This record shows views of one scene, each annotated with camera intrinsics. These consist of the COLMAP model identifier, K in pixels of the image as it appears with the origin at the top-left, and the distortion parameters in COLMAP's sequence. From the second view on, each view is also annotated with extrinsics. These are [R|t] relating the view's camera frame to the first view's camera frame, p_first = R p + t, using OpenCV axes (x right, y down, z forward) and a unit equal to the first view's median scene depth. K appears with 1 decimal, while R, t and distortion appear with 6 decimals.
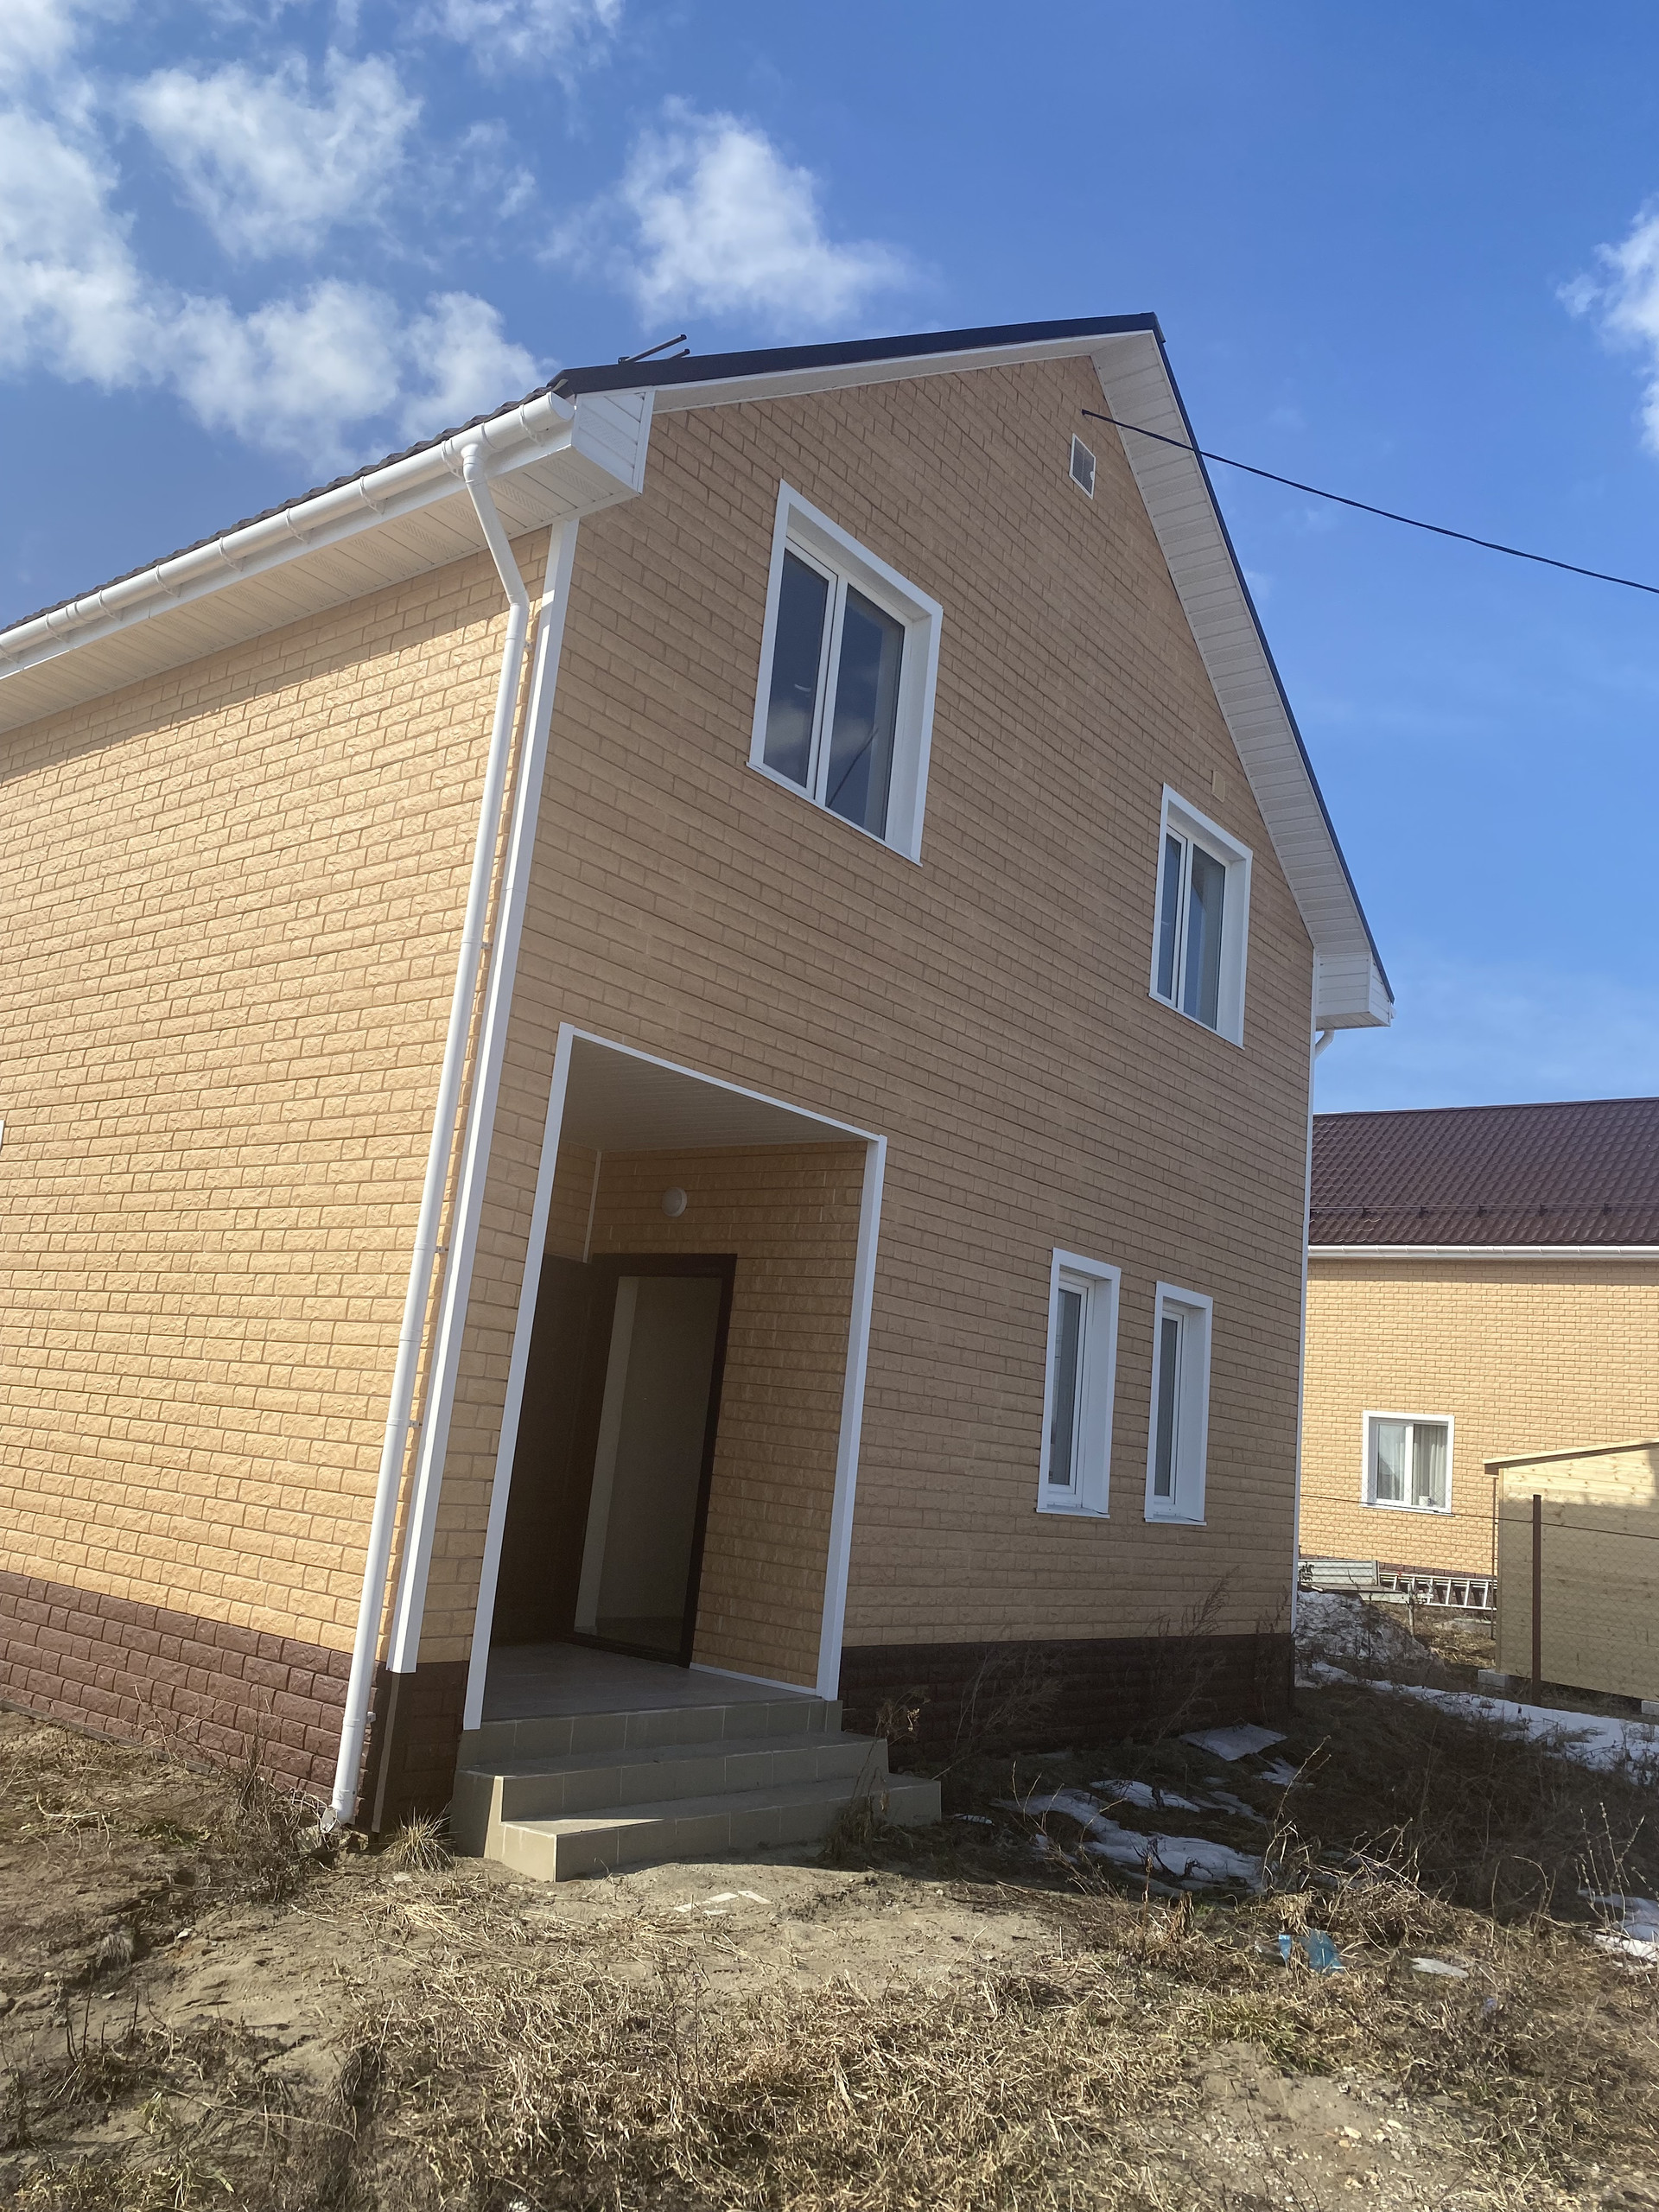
lens RADIAL K [[1697.6, 0, 832.3], [0, 1697.6, 1103.3], [0, 0, 1]] dist [0.011436, -0.022794]
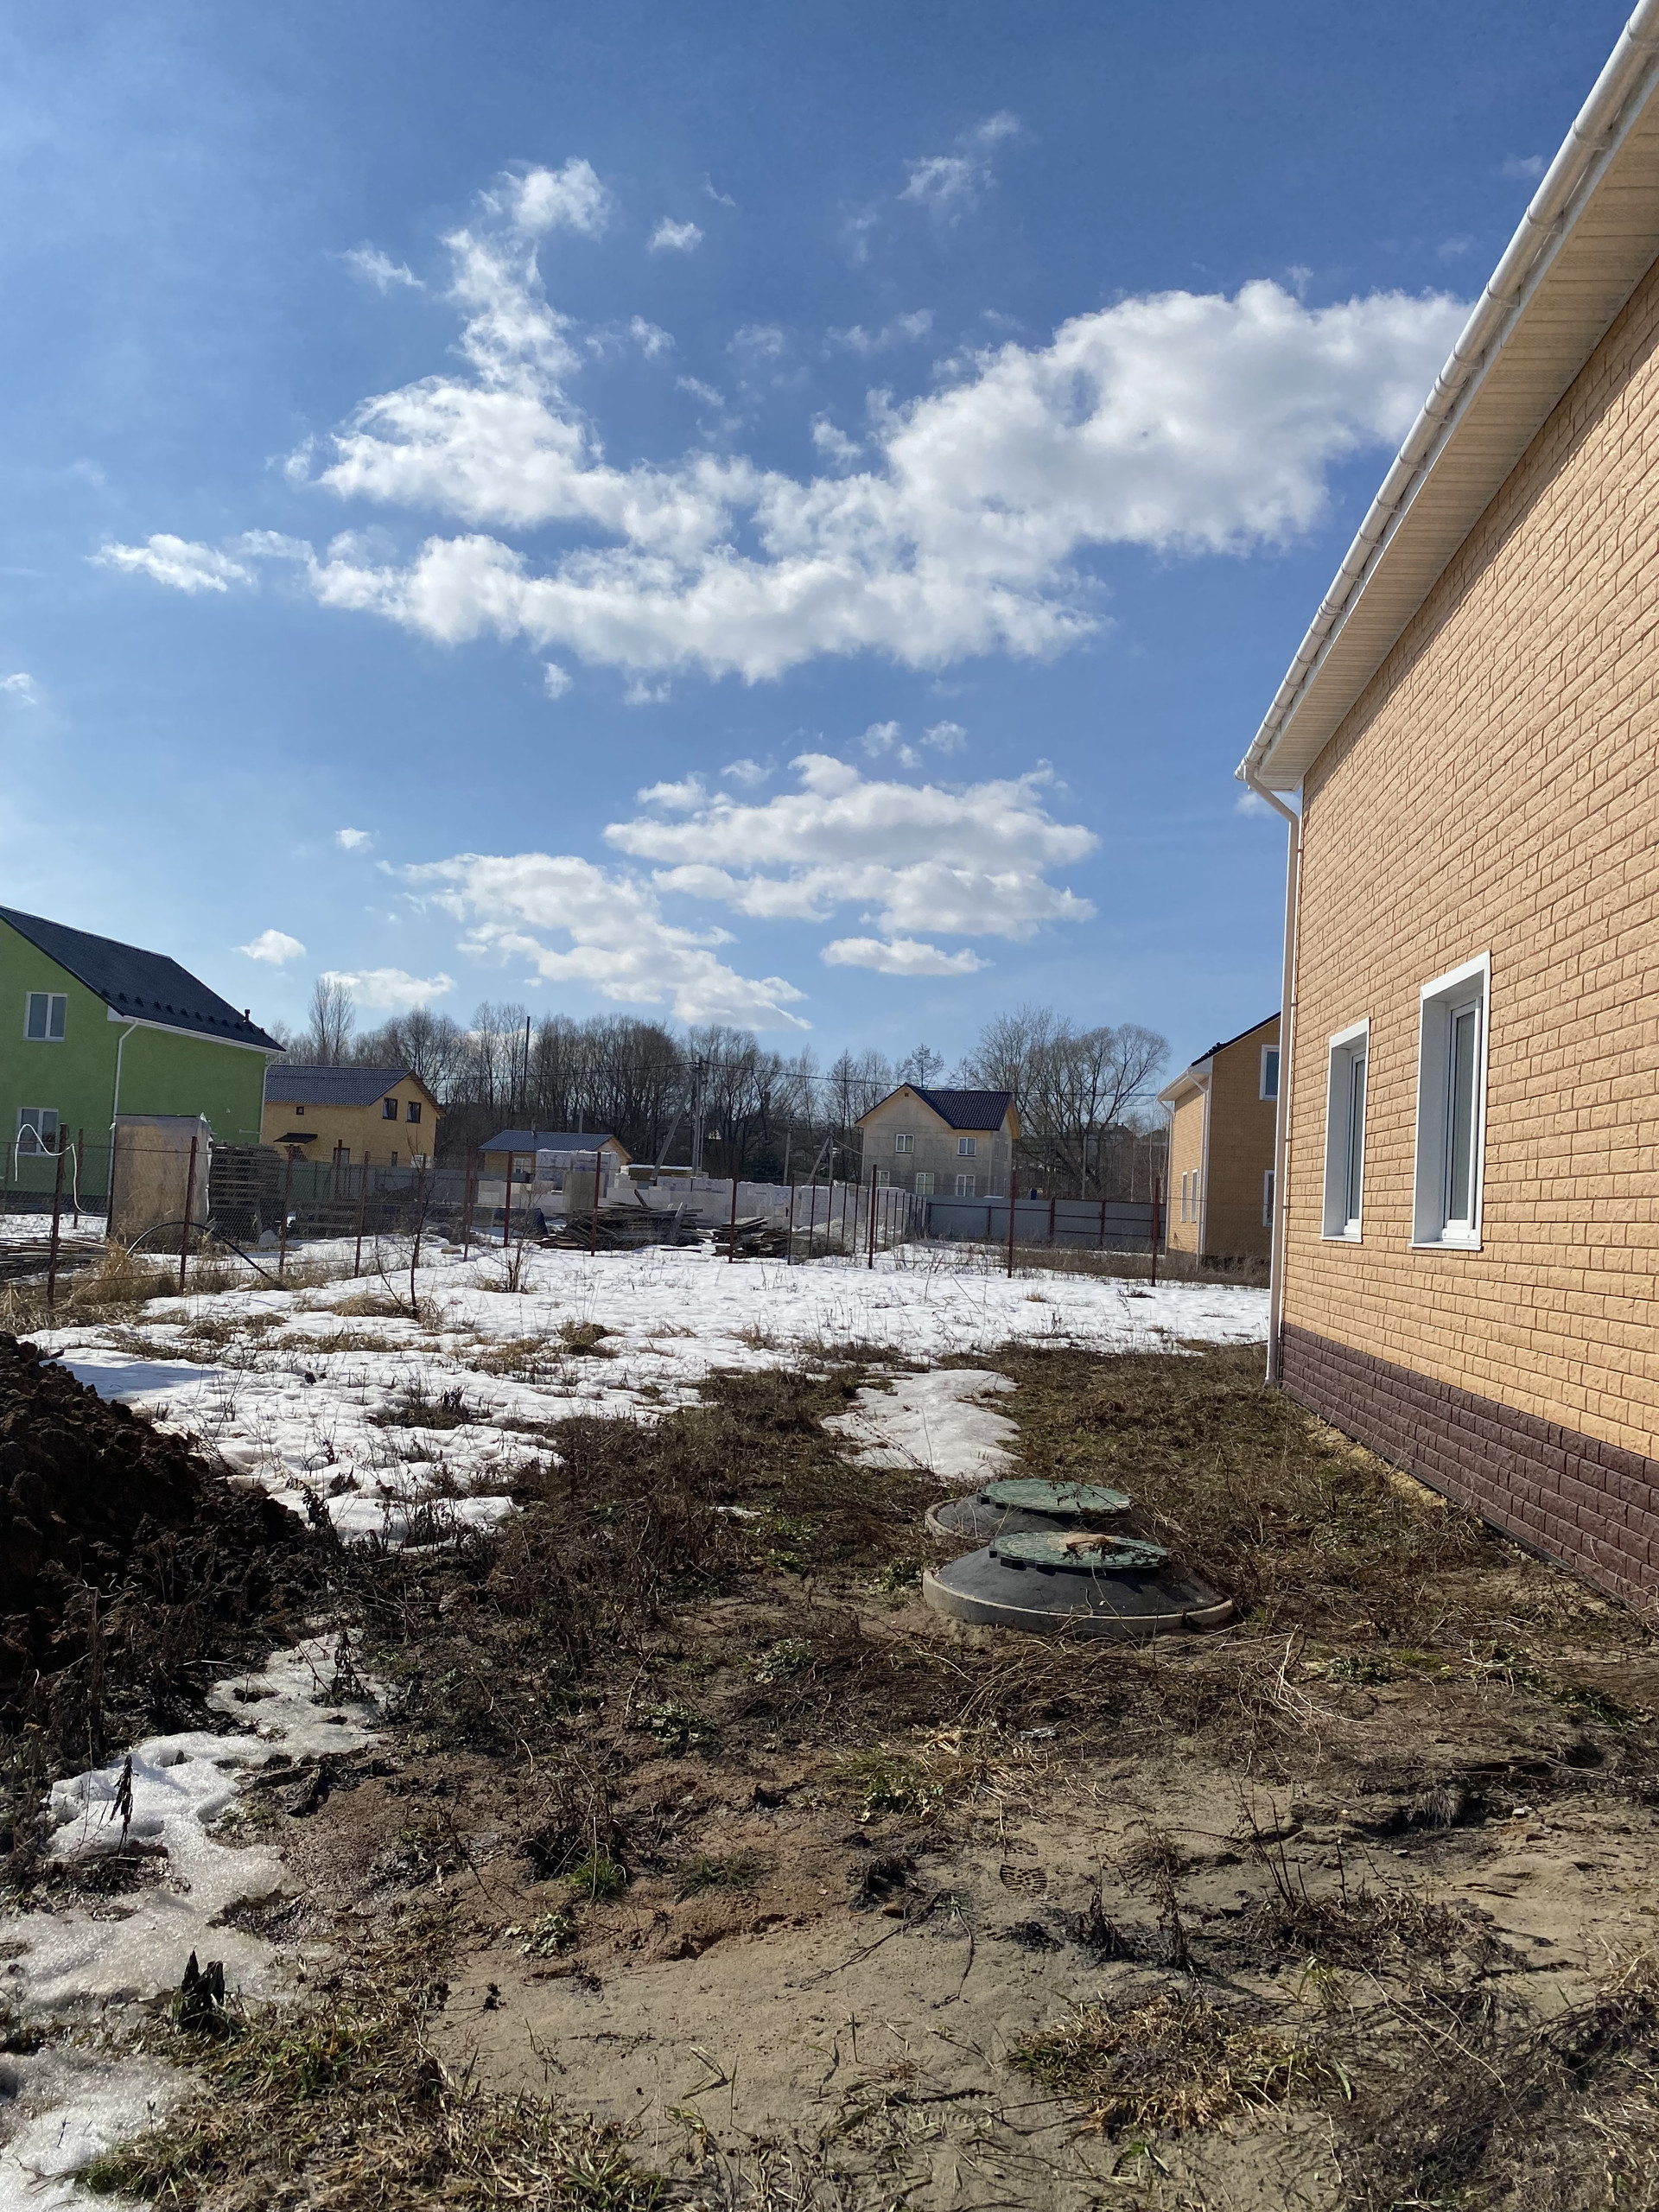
lens RADIAL K [[1697.6, 0, 829.0], [0, 1697.6, 1105.4], [0, 0, 1]] dist [0.011436, -0.022794]
pose [[0.531284, -0.103599, -0.840836, 0.200984], [0.155429, 0.987568, -0.023470, 0.116571], [0.832814, -0.118222, 0.540782, 0.321126]]
